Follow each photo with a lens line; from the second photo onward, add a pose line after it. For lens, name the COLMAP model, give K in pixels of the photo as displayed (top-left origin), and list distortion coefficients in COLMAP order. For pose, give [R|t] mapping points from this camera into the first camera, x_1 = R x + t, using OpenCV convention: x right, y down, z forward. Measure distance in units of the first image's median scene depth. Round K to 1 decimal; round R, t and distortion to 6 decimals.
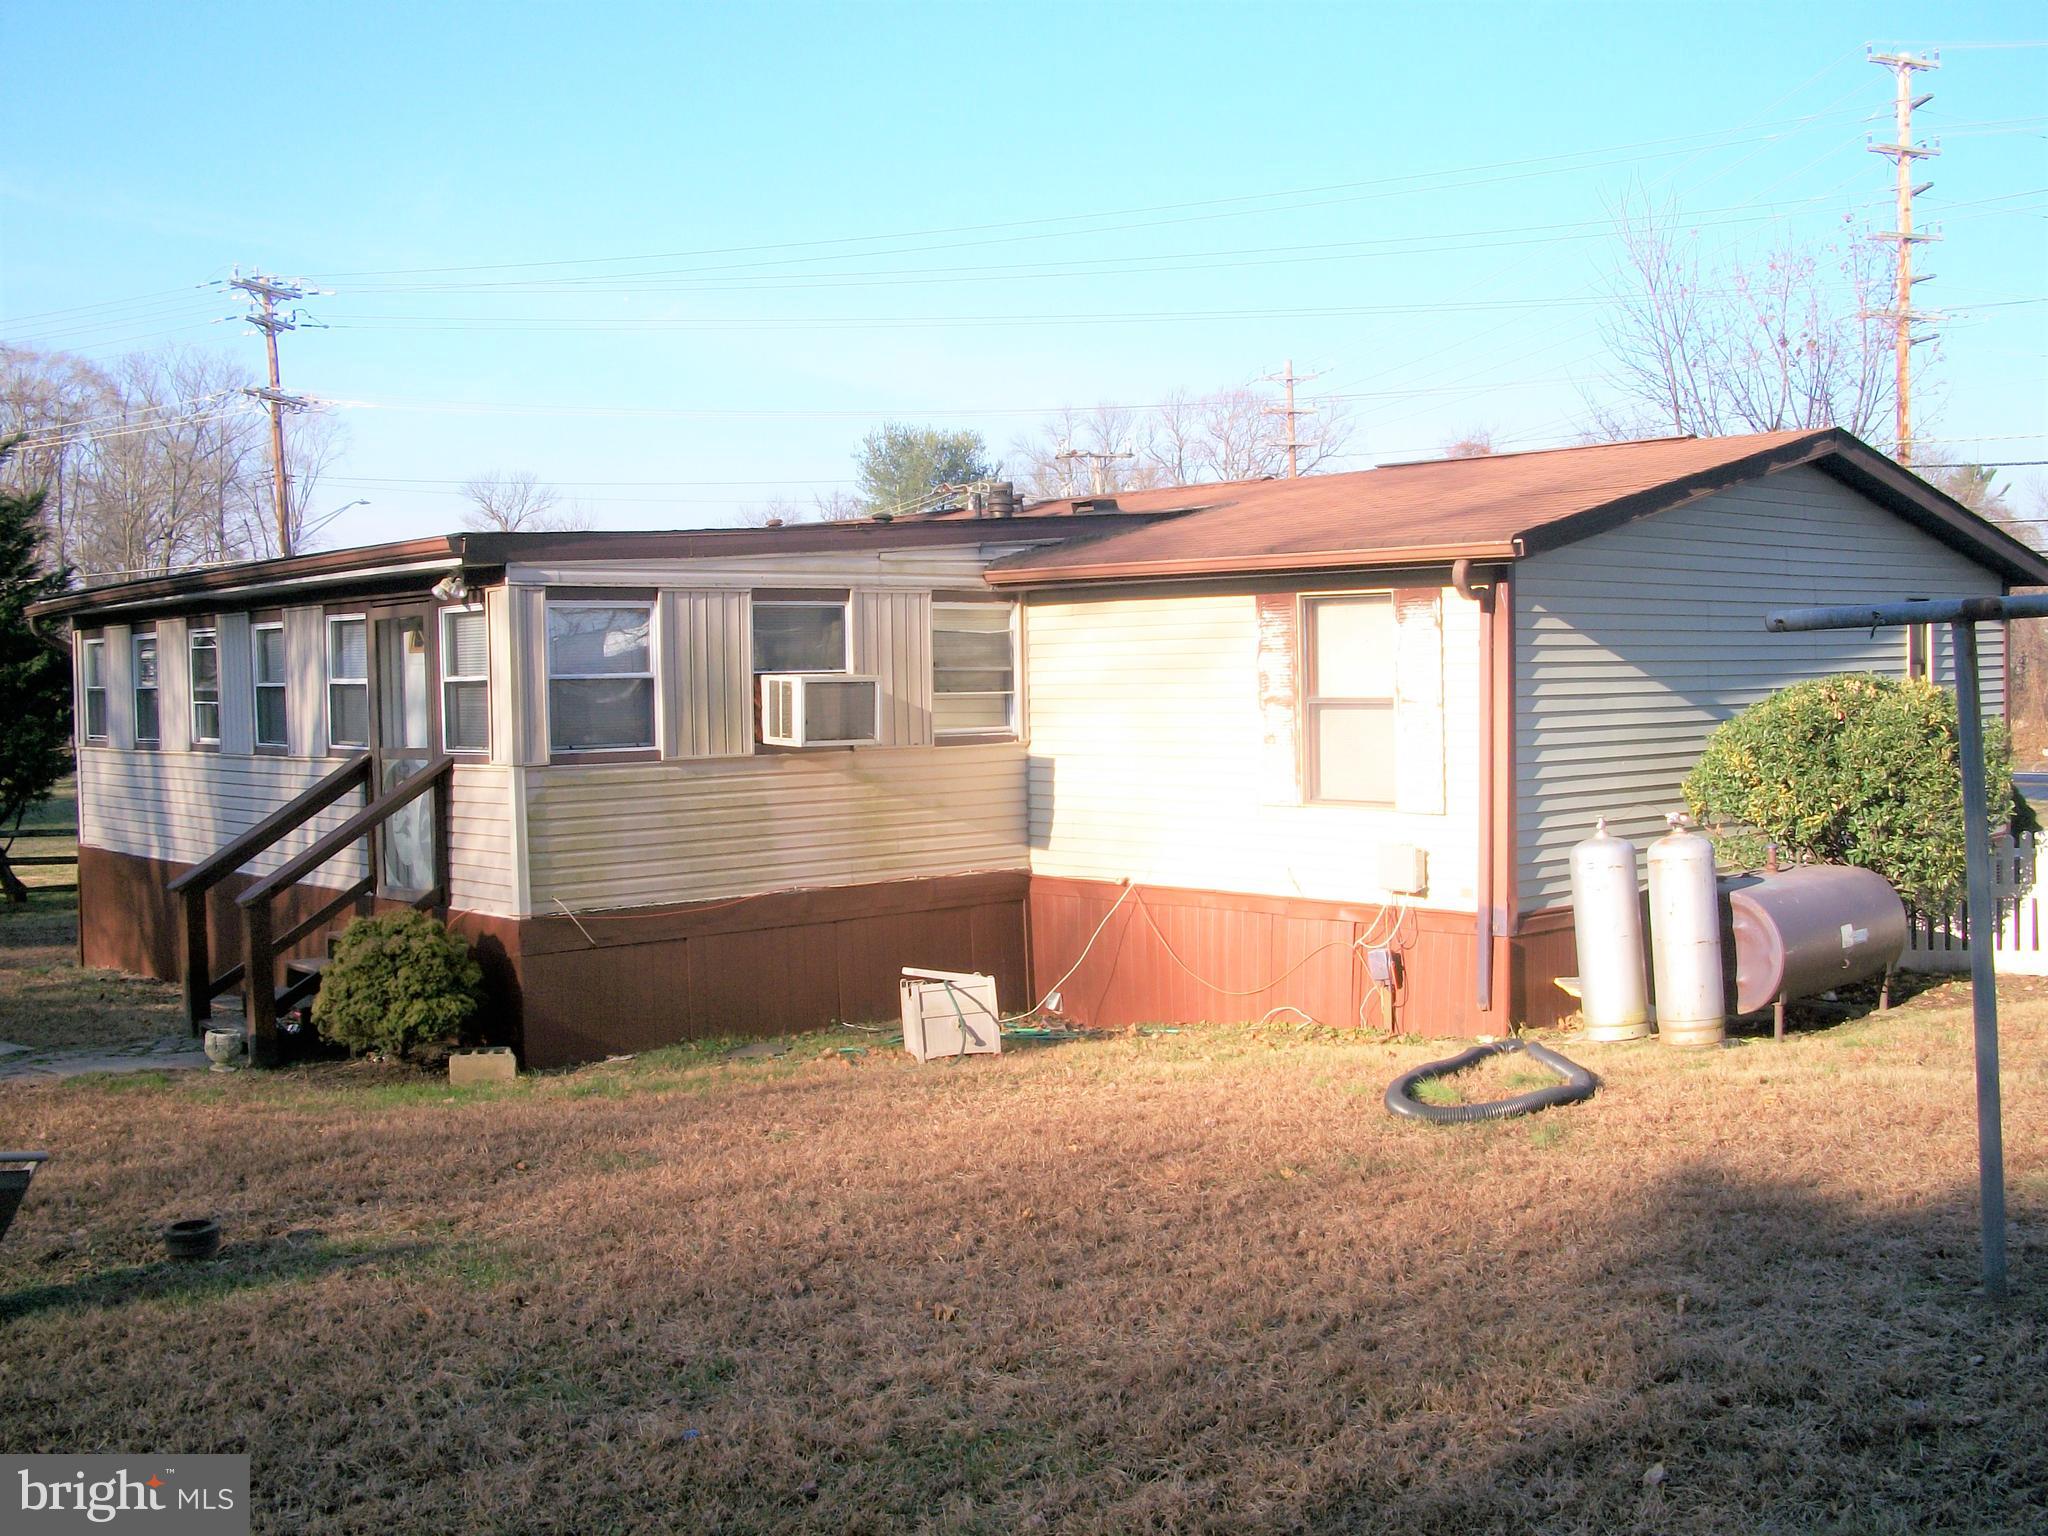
lens RADIAL K [[2154.6, 0, 1034.2], [0, 2154.6, 749.7], [0, 0, 1]] dist [-0.220621, 0.211568]
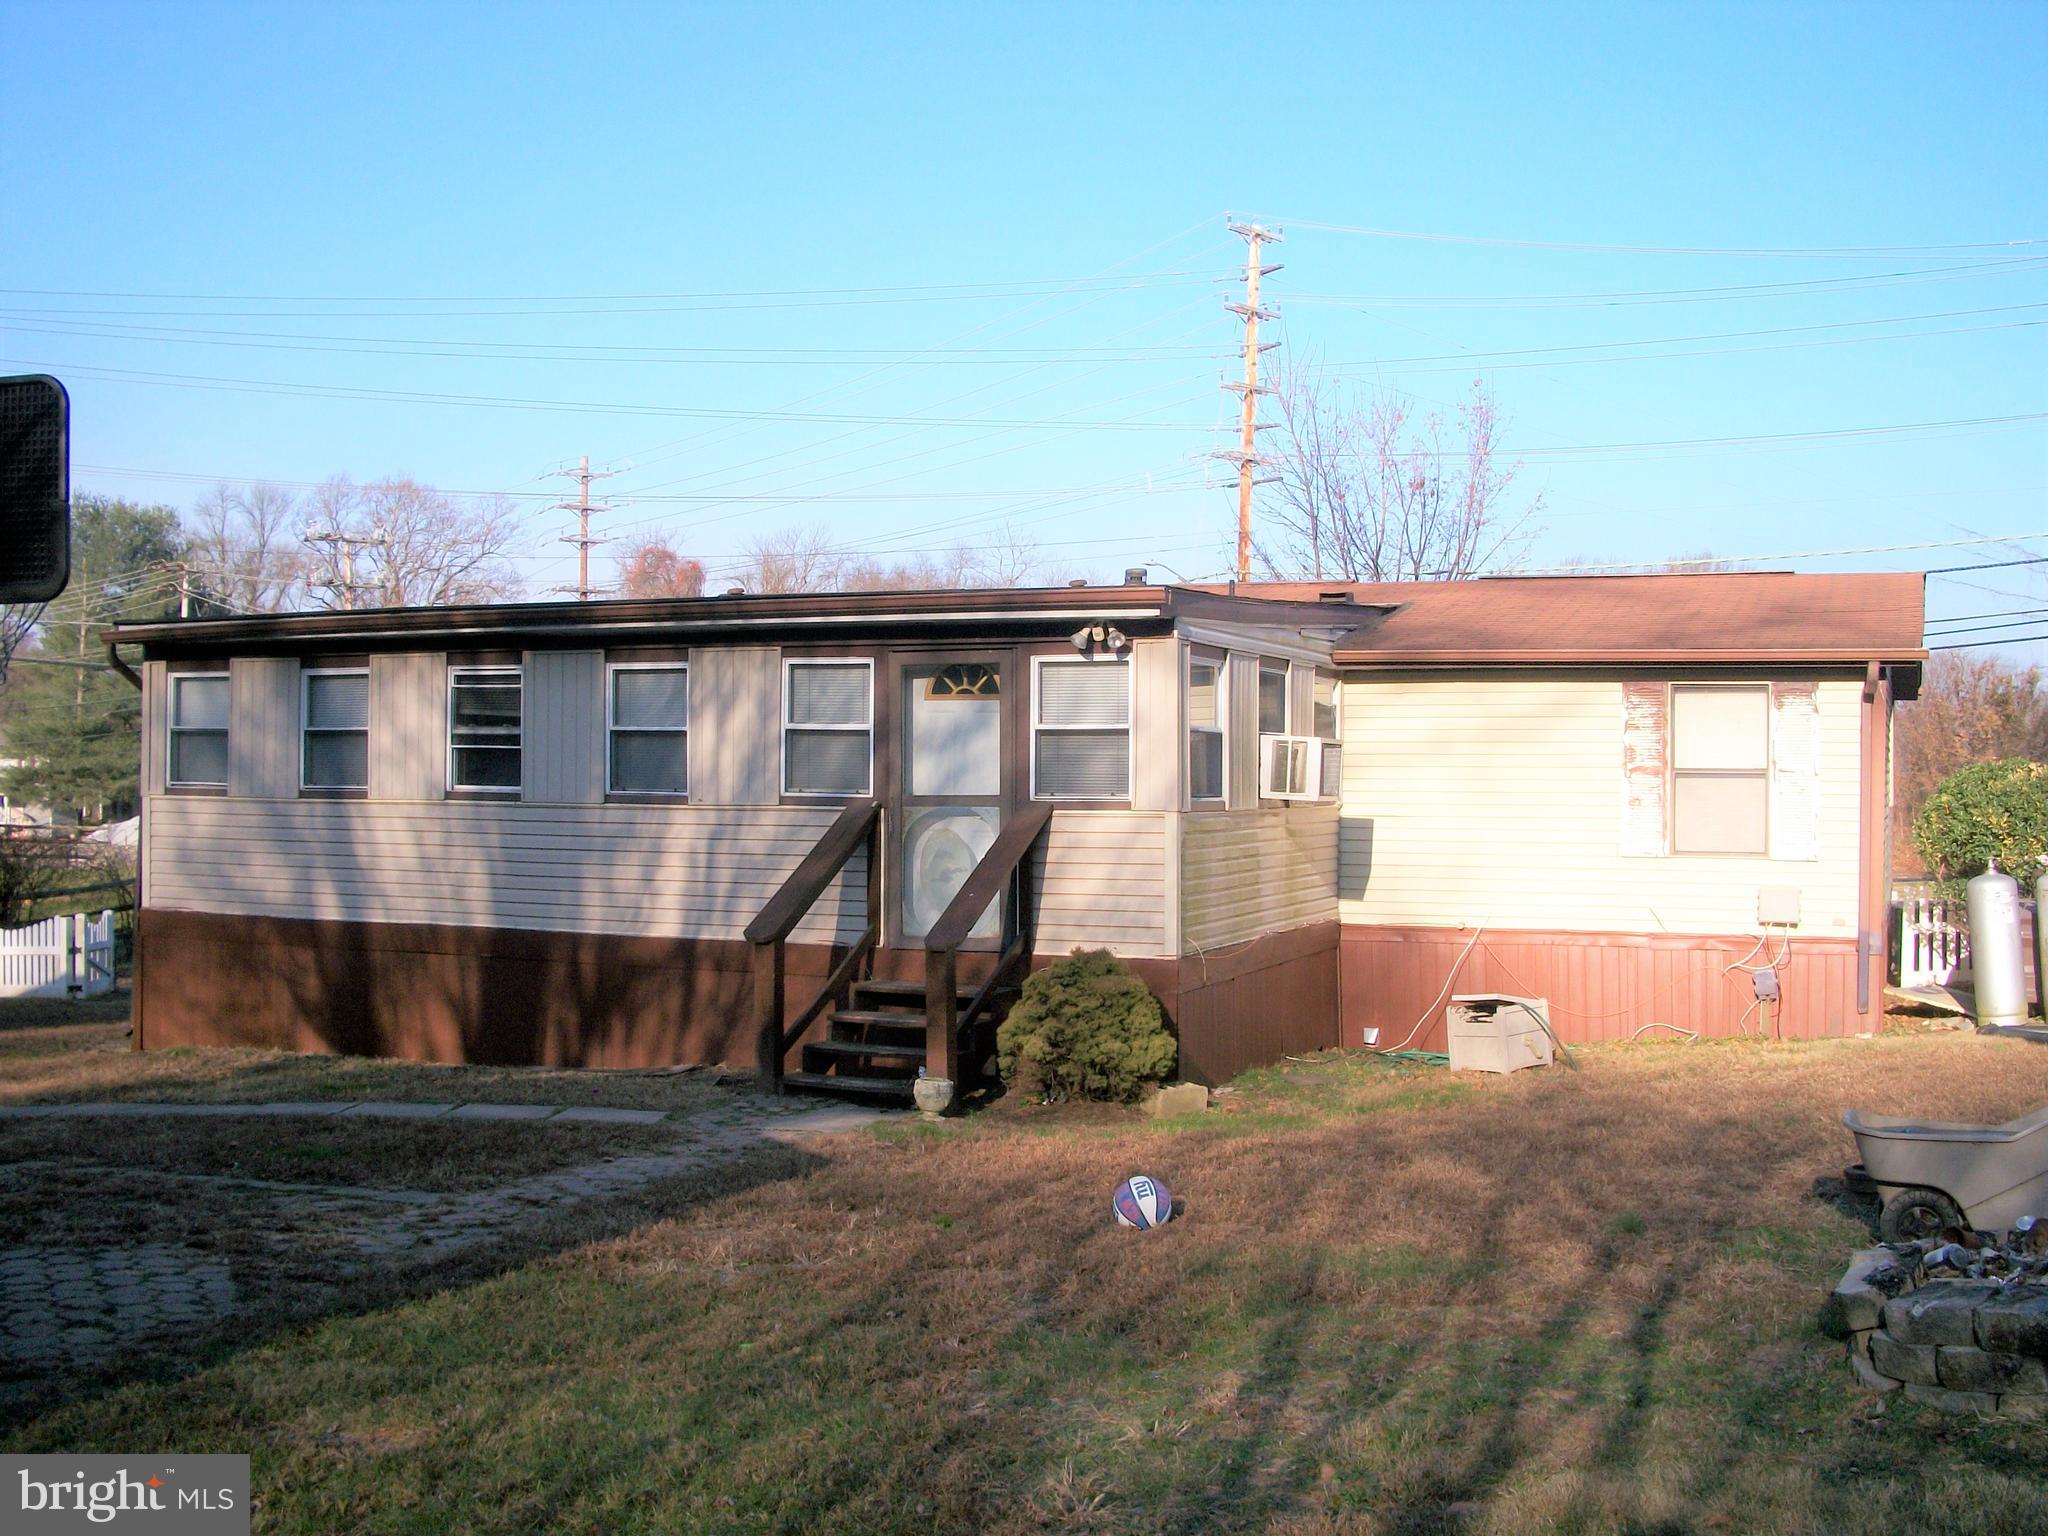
lens RADIAL K [[2154.6, 0, 1034.2], [0, 2154.6, 749.7], [0, 0, 1]] dist [-0.220621, 0.211568]
pose [[0.905706, 0.030618, 0.422798, -0.626223], [-0.009715, 0.998625, -0.051507, 0.027119], [-0.423794, 0.042543, 0.904759, 0.059869]]
